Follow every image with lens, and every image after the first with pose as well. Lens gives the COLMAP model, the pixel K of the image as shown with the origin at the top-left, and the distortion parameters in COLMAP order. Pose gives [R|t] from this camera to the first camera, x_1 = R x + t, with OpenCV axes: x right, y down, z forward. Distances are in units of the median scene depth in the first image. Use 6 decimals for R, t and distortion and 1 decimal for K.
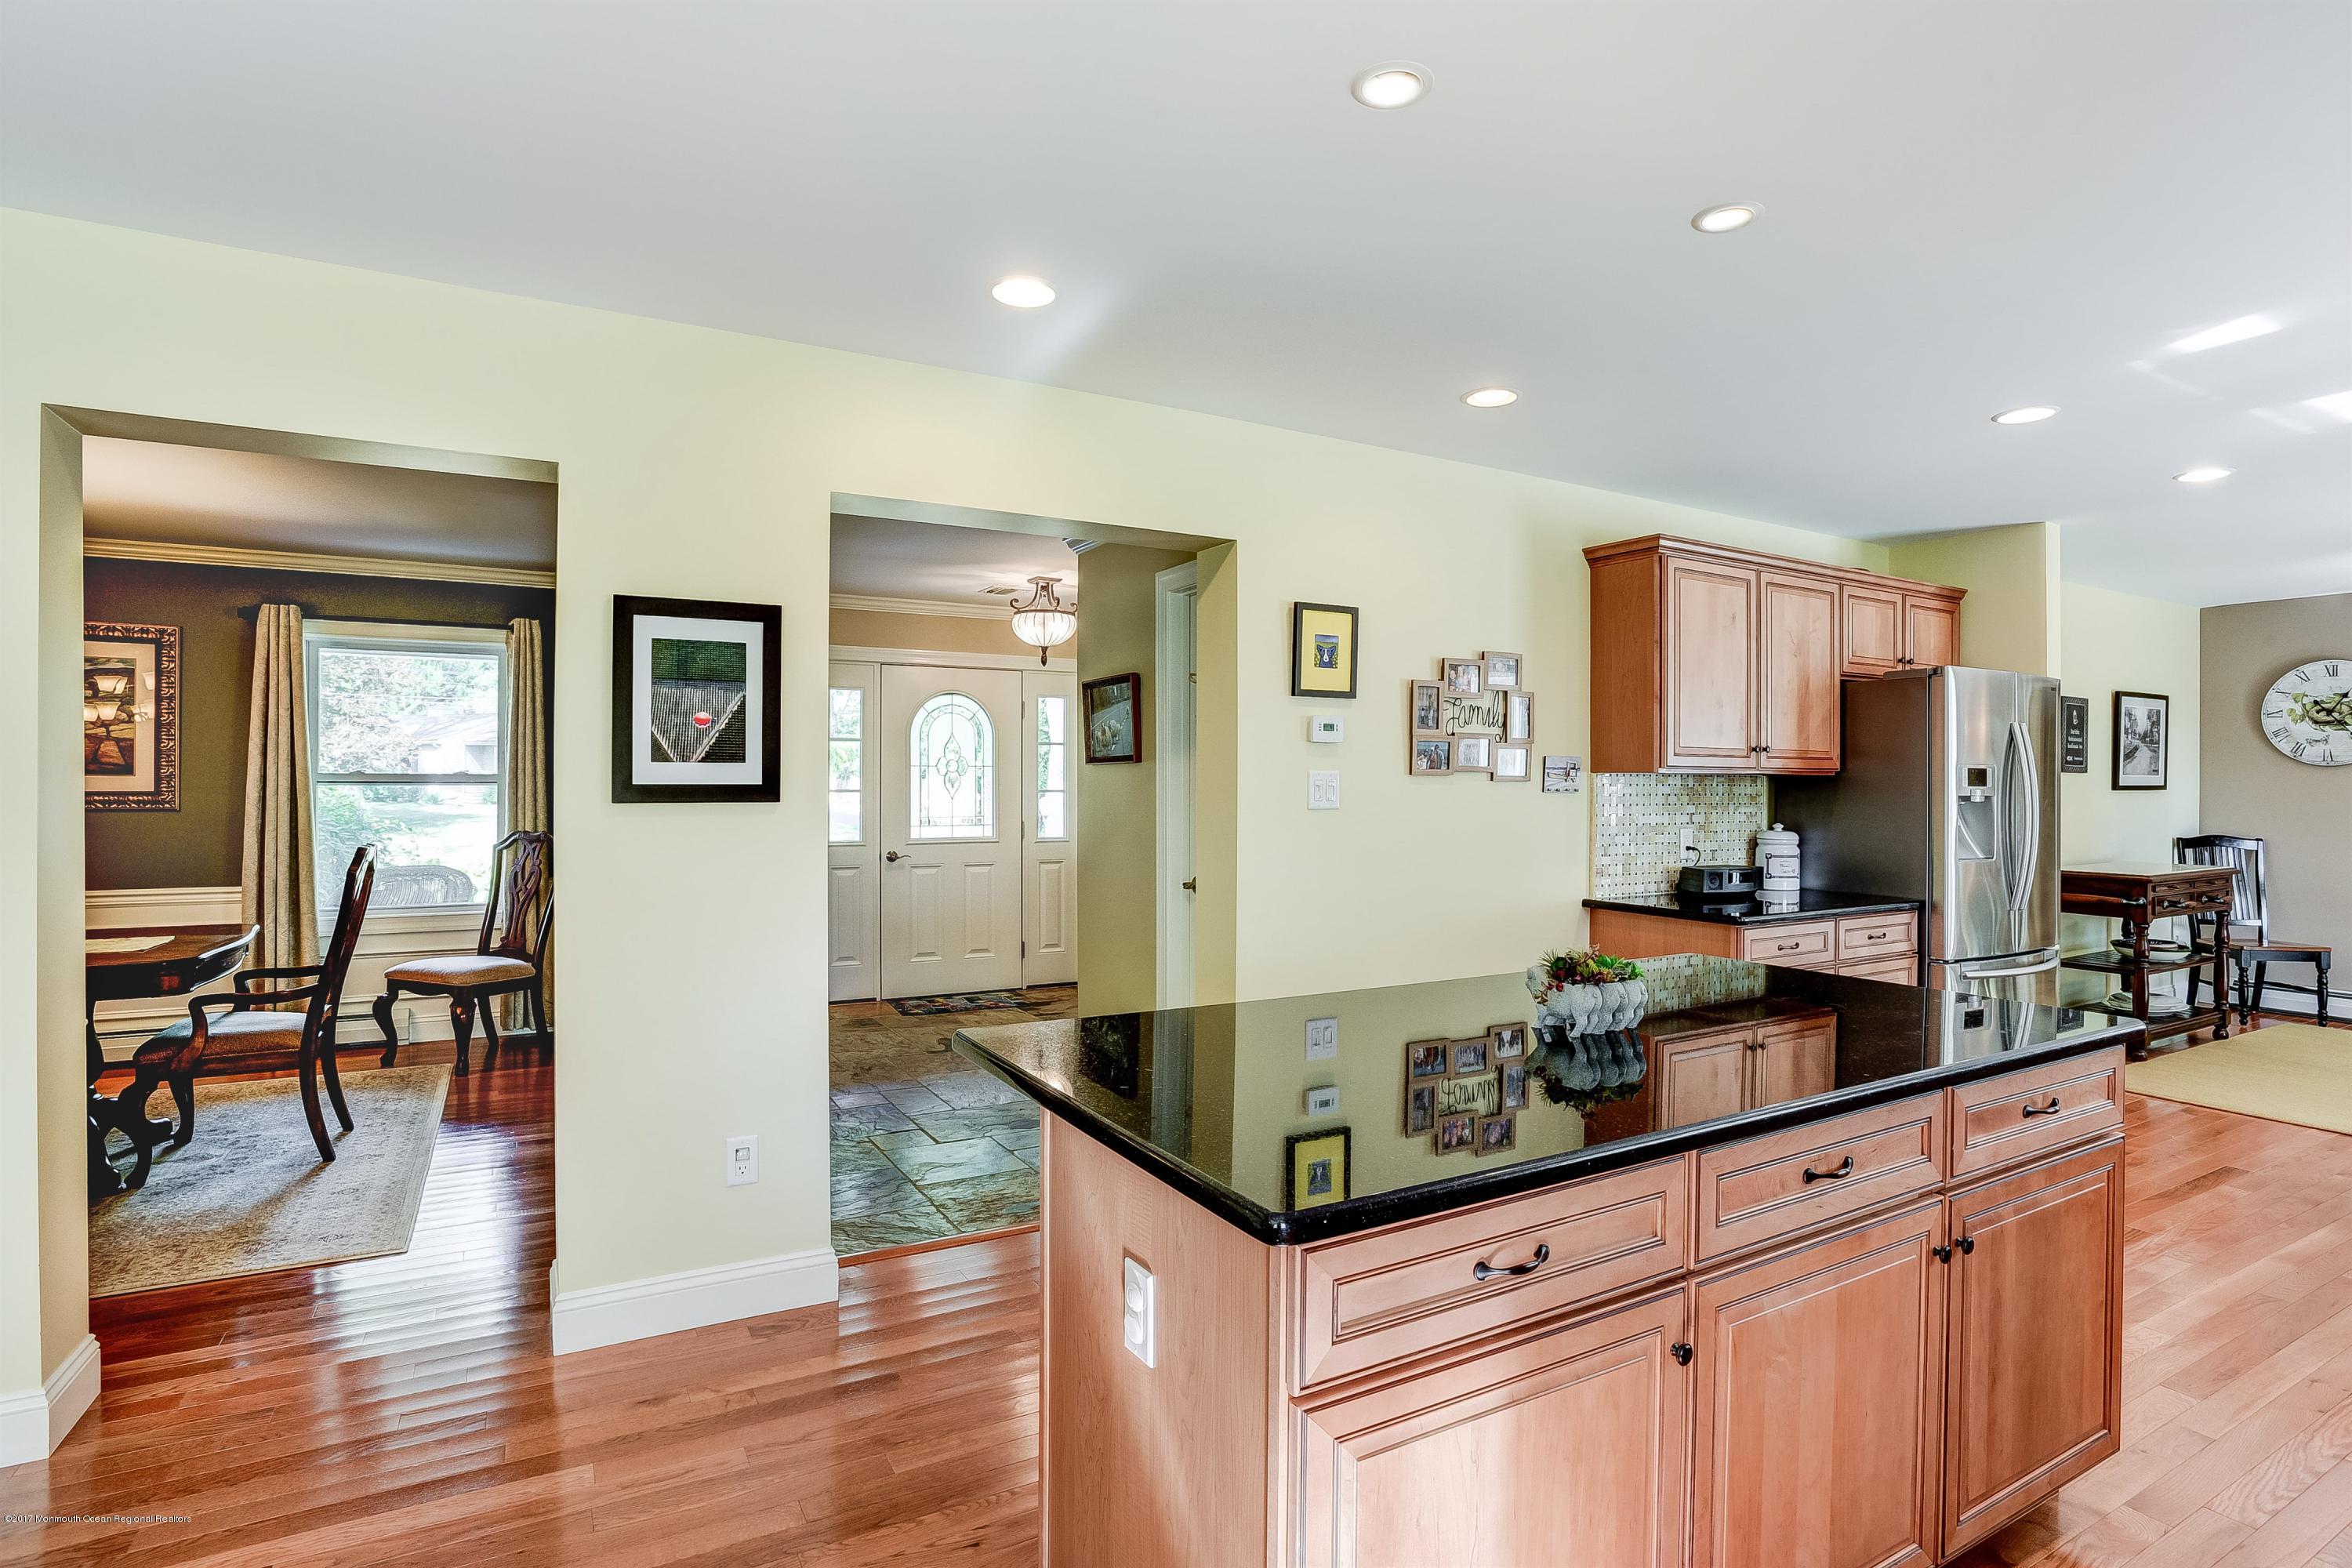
lens RADIAL K [[1192.4, 0, 1176.0], [0, 1192.4, 784.0], [0, 0, 1]] dist [-0.045674, 0.000864]
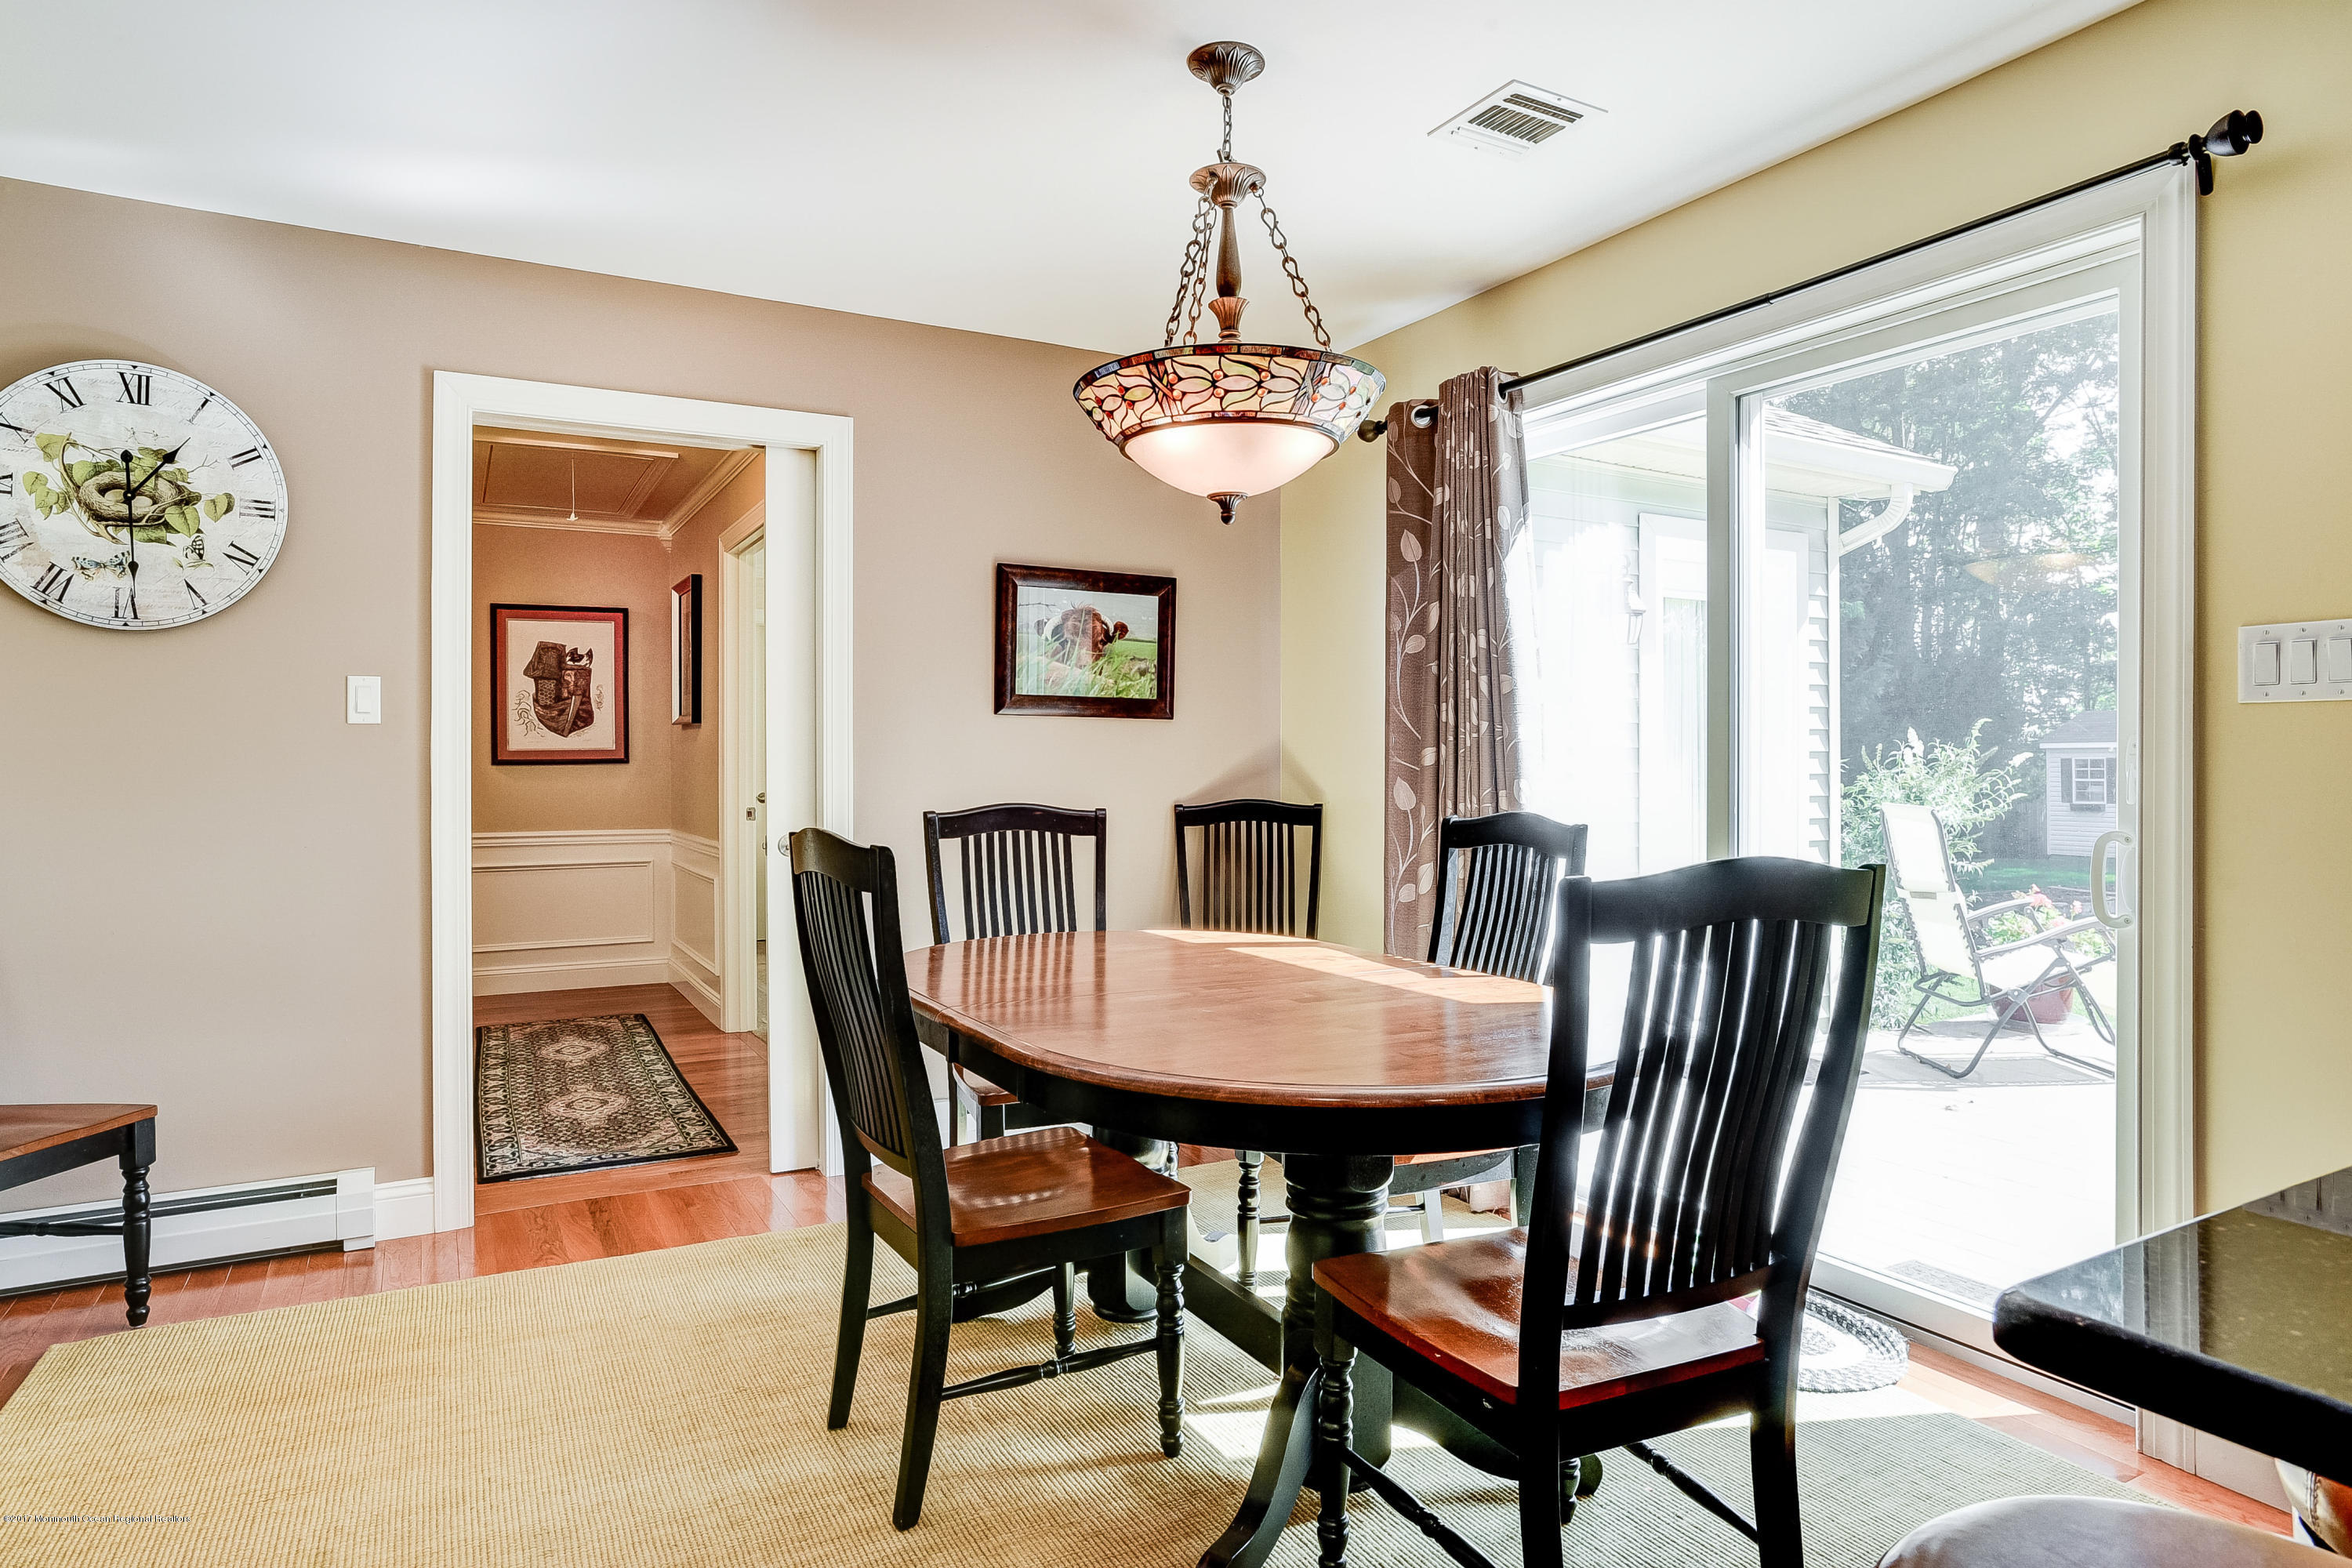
lens RADIAL K [[1350.6, 0, 1177.9], [0, 1350.6, 777.4], [0, 0, 1]] dist [-0.052007, -0.000636]
pose [[0.001998, -0.013657, 0.999905, 0.925353], [0.003107, 0.999902, 0.013650, 0.047469], [-0.999993, 0.003079, 0.002040, 1.043987]]
